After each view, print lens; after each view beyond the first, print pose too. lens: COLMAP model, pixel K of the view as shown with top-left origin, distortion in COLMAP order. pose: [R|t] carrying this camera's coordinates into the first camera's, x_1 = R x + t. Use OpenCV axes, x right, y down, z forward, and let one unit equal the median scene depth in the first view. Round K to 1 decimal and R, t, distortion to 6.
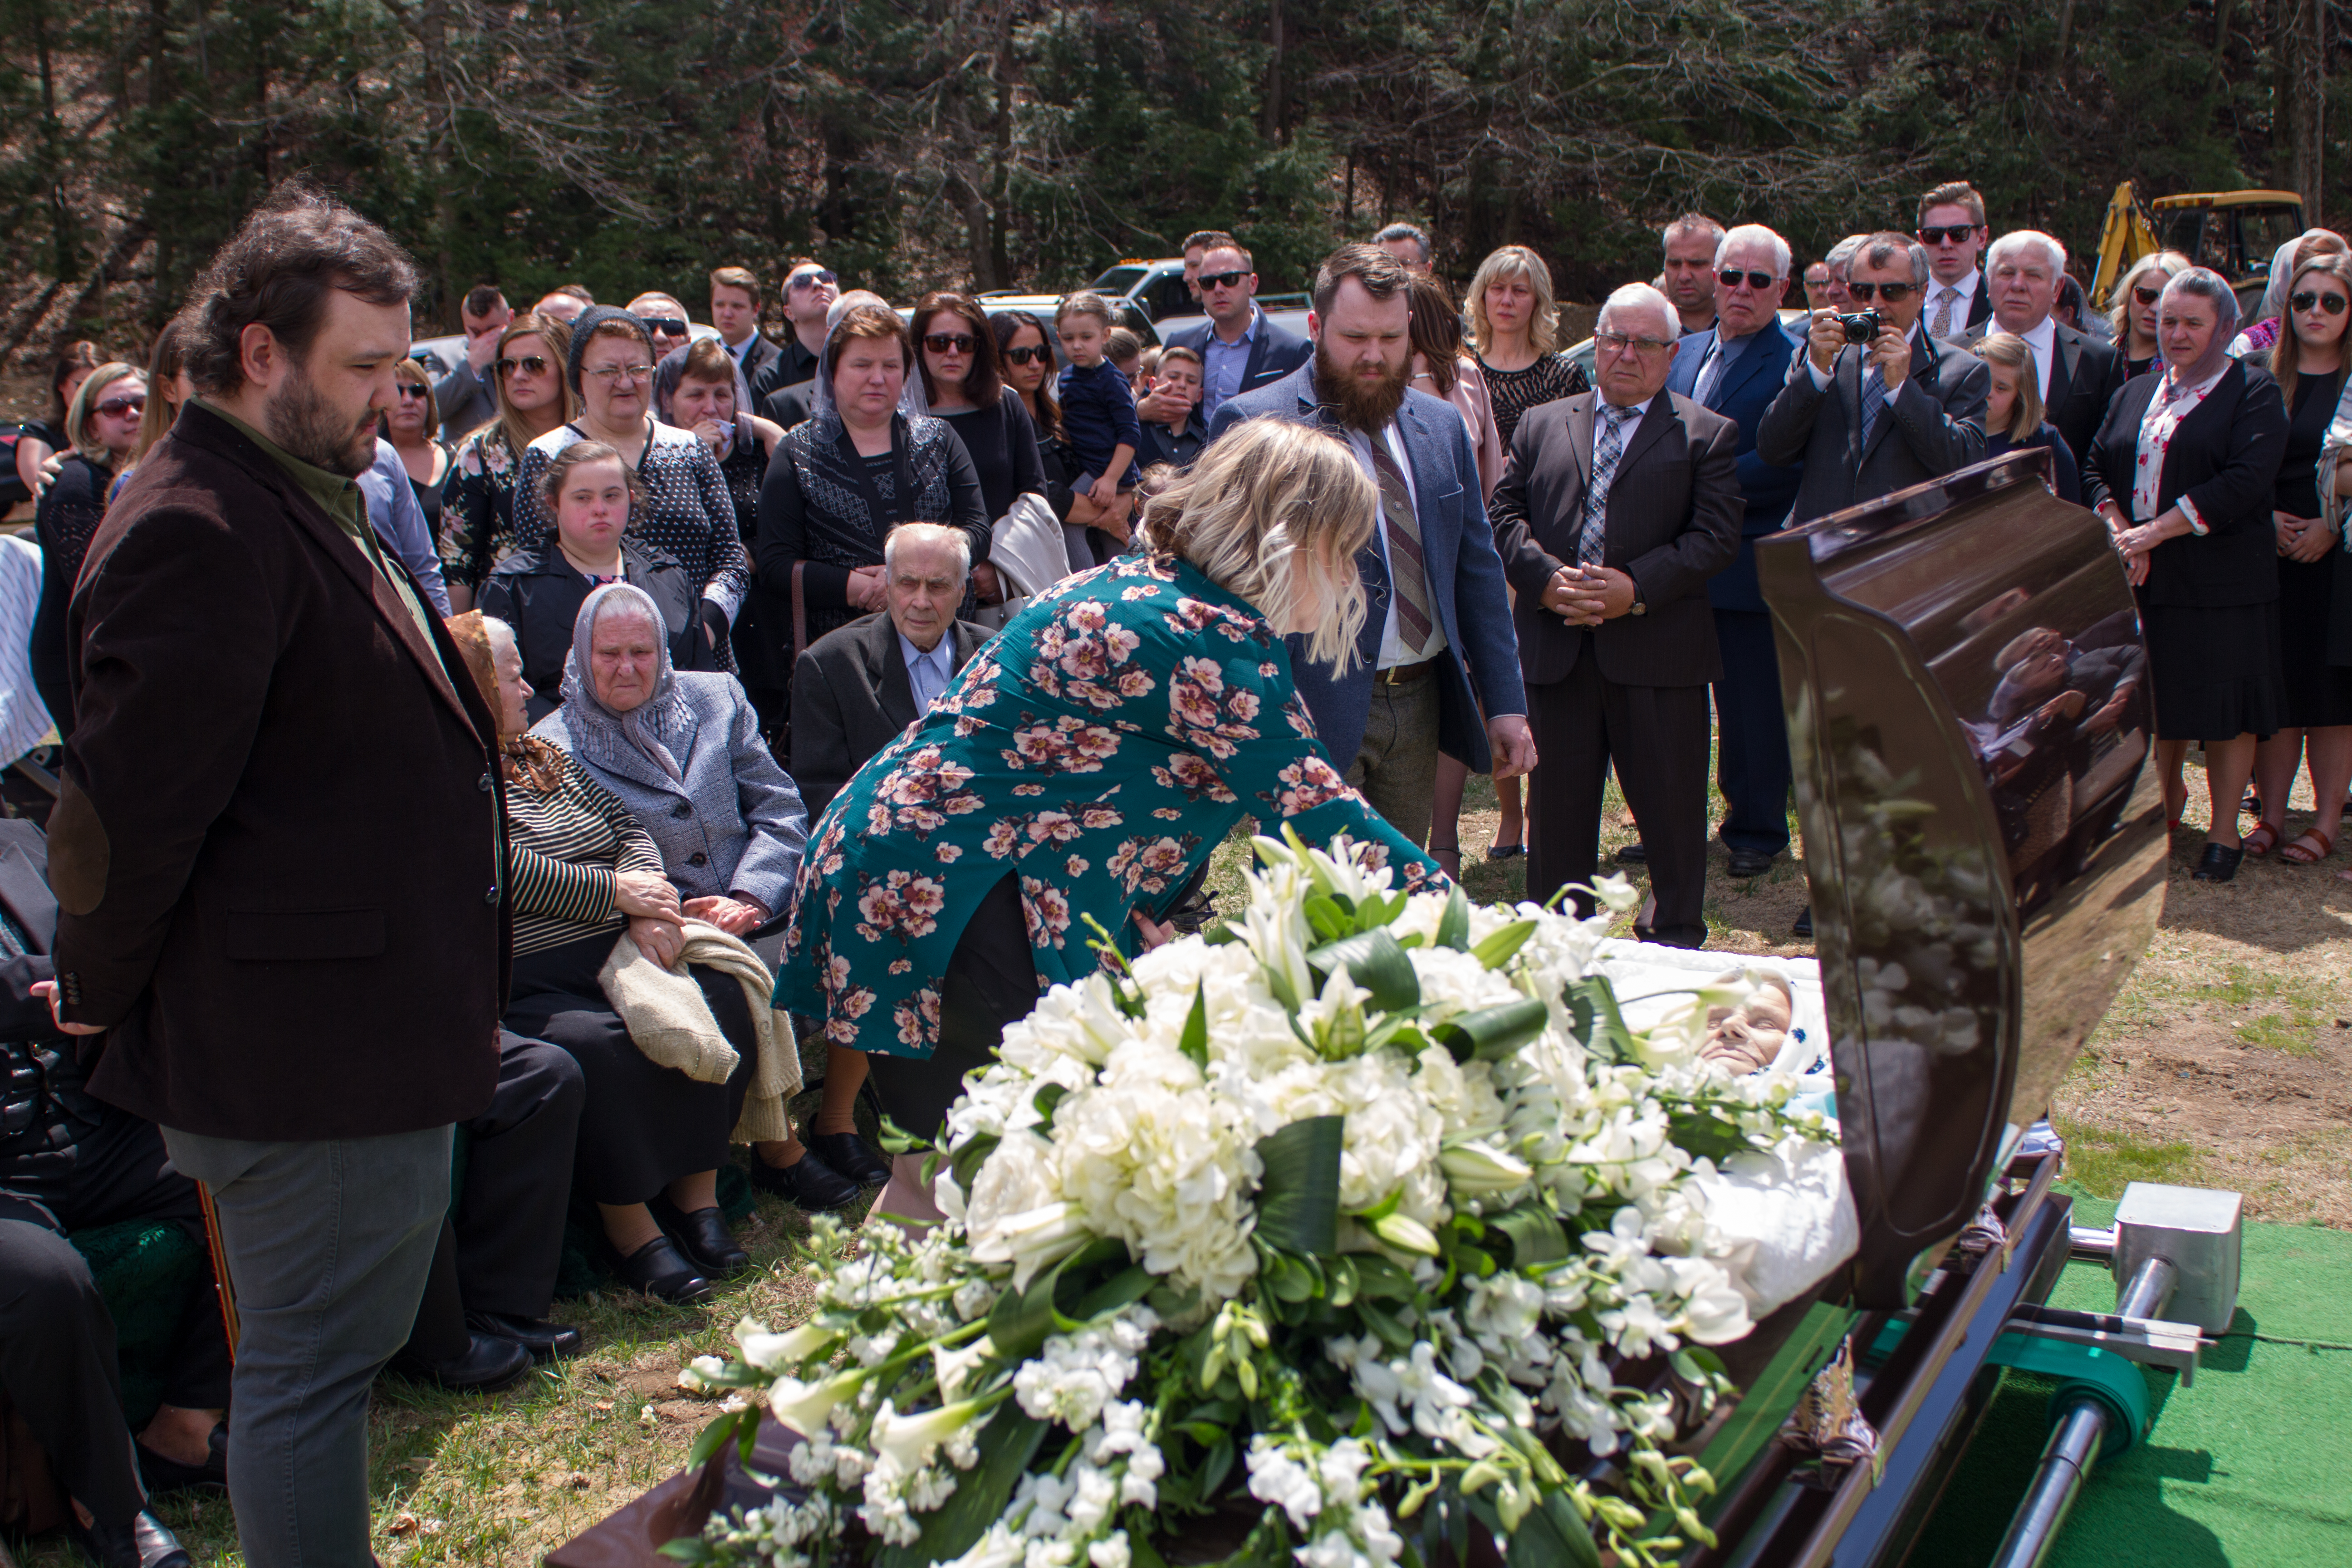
lens RADIAL K [[2598.9, 0, 1162.0], [0, 2598.9, 787.6], [0, 0, 1]] dist [-0.090515, 0.049416]
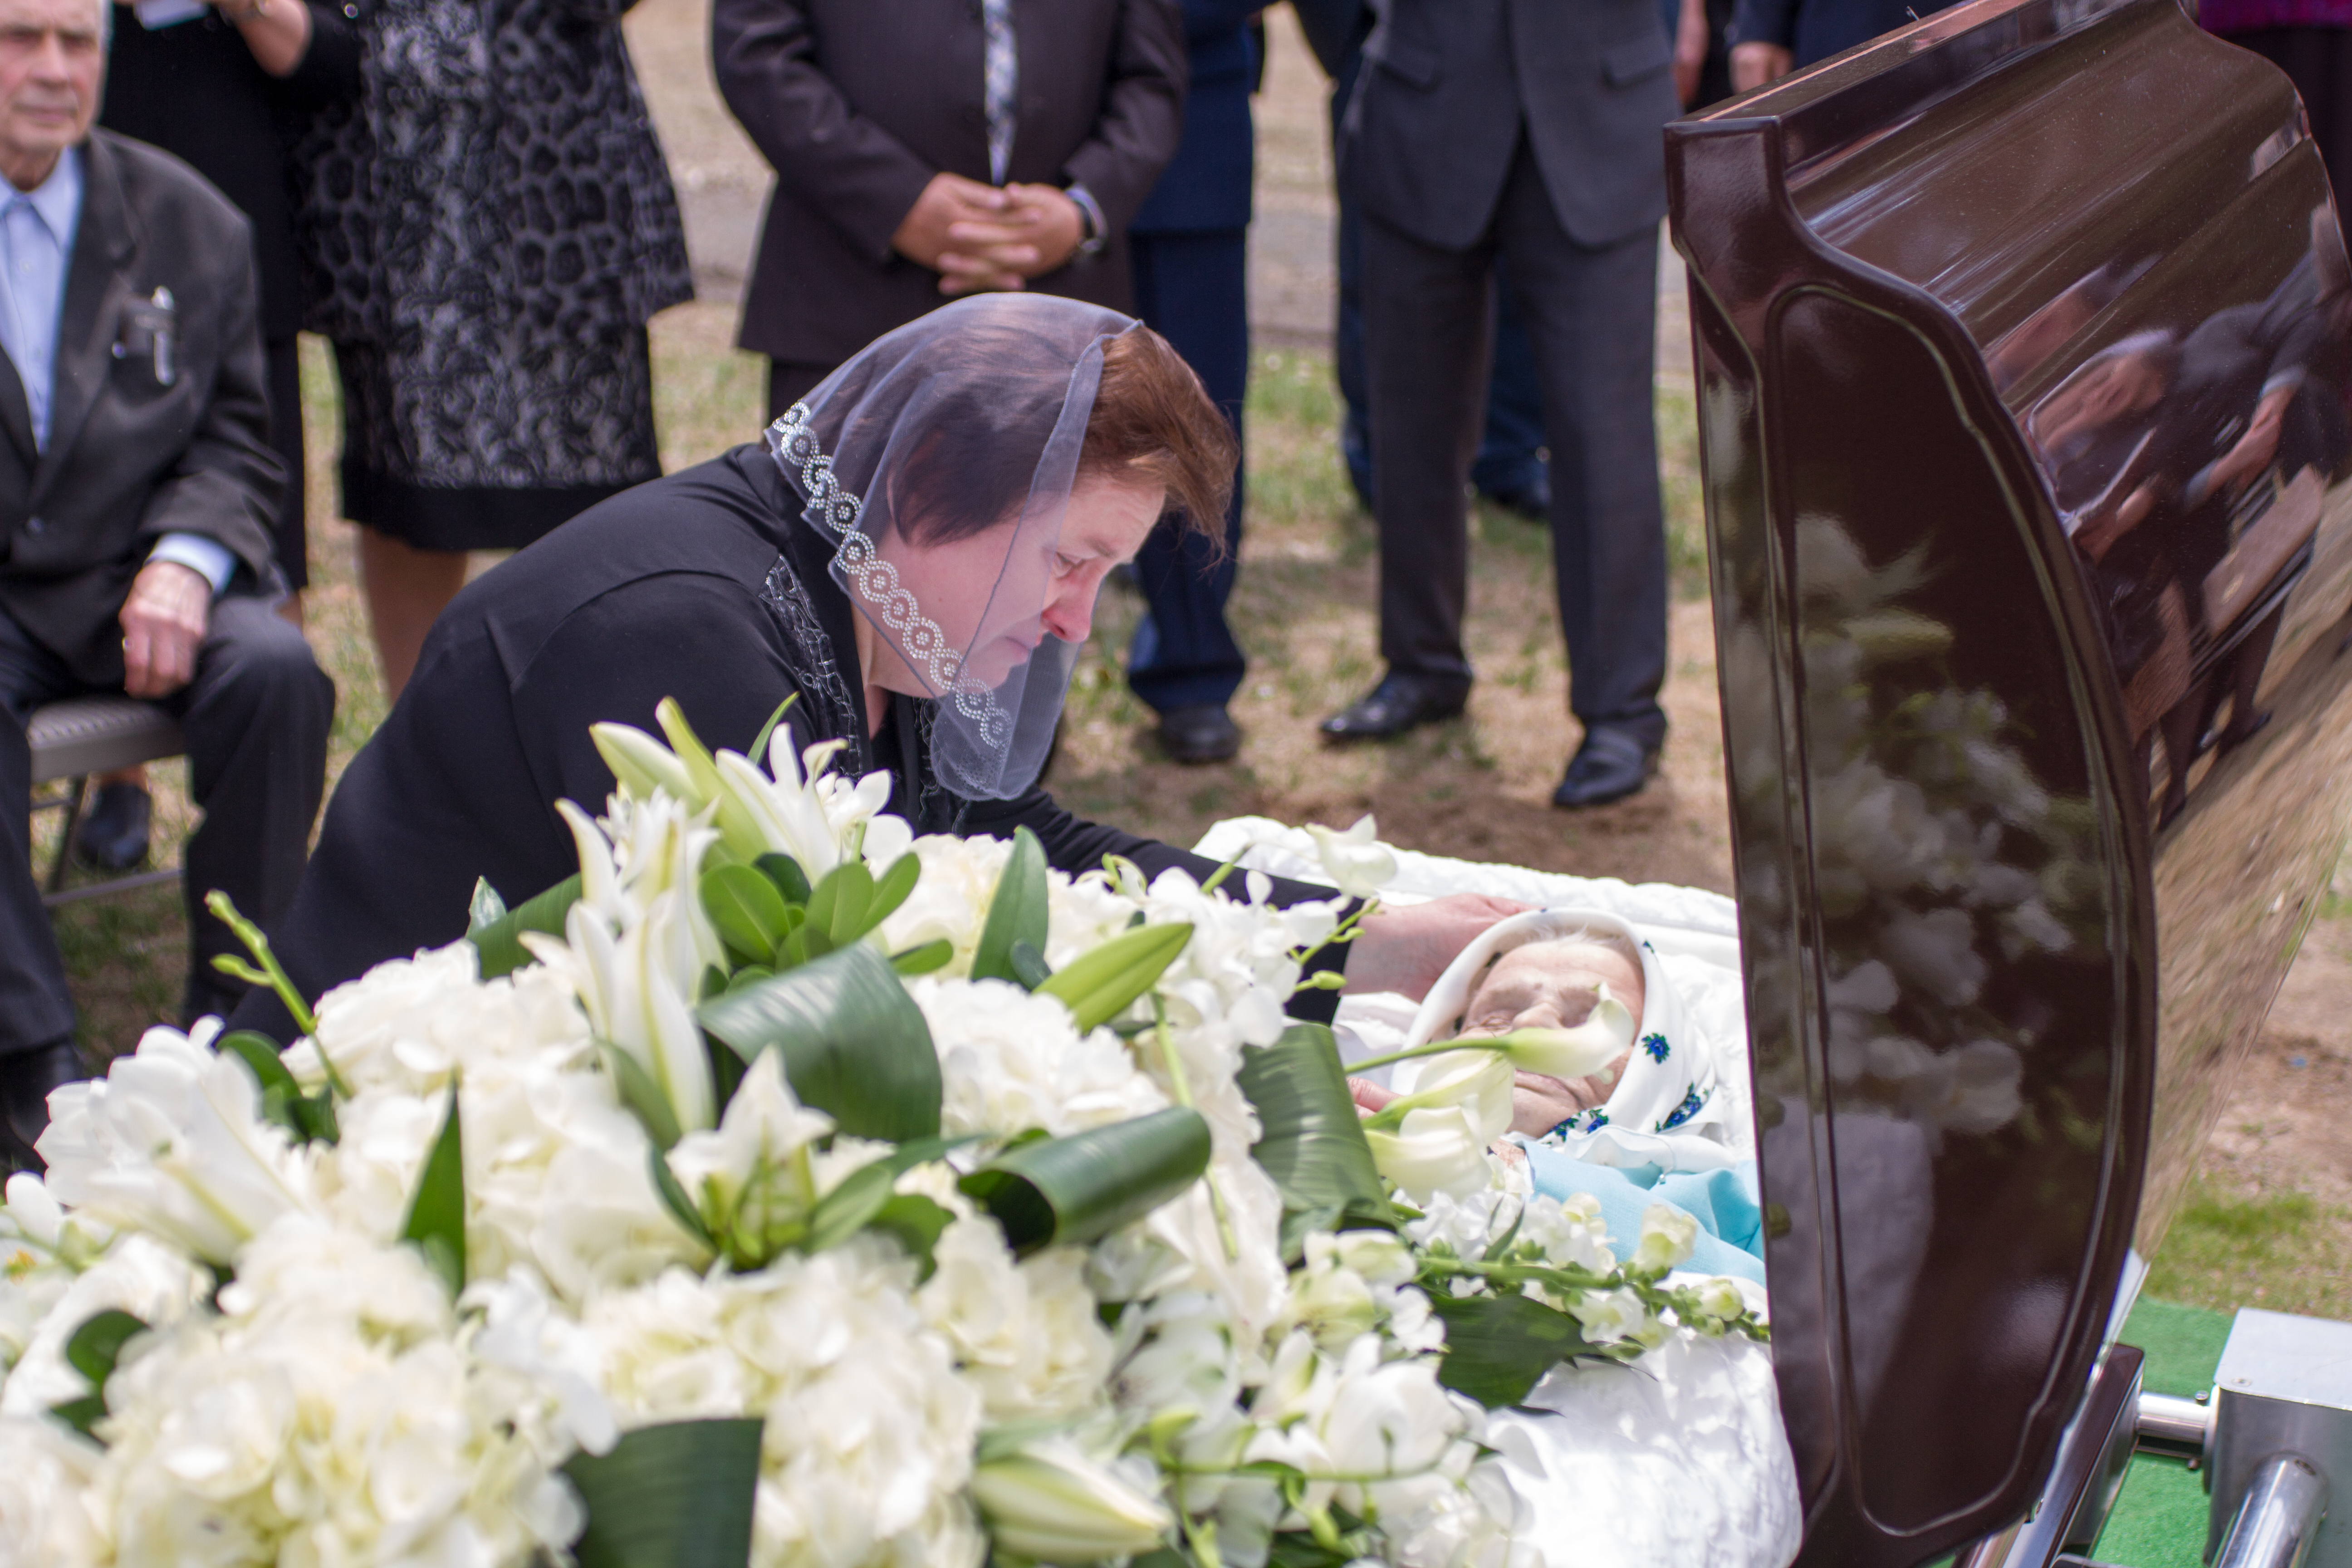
lens RADIAL K [[4455.0, 0, 1168.2], [0, 4455.0, 781.6], [0, 0, 1]] dist [0.071635, 0.299342]
pose [[0.988139, 0.027968, 0.150993, 0.016075], [-0.040122, 0.996141, 0.078056, -0.038034], [-0.148227, -0.083188, 0.985448, 0.197387]]
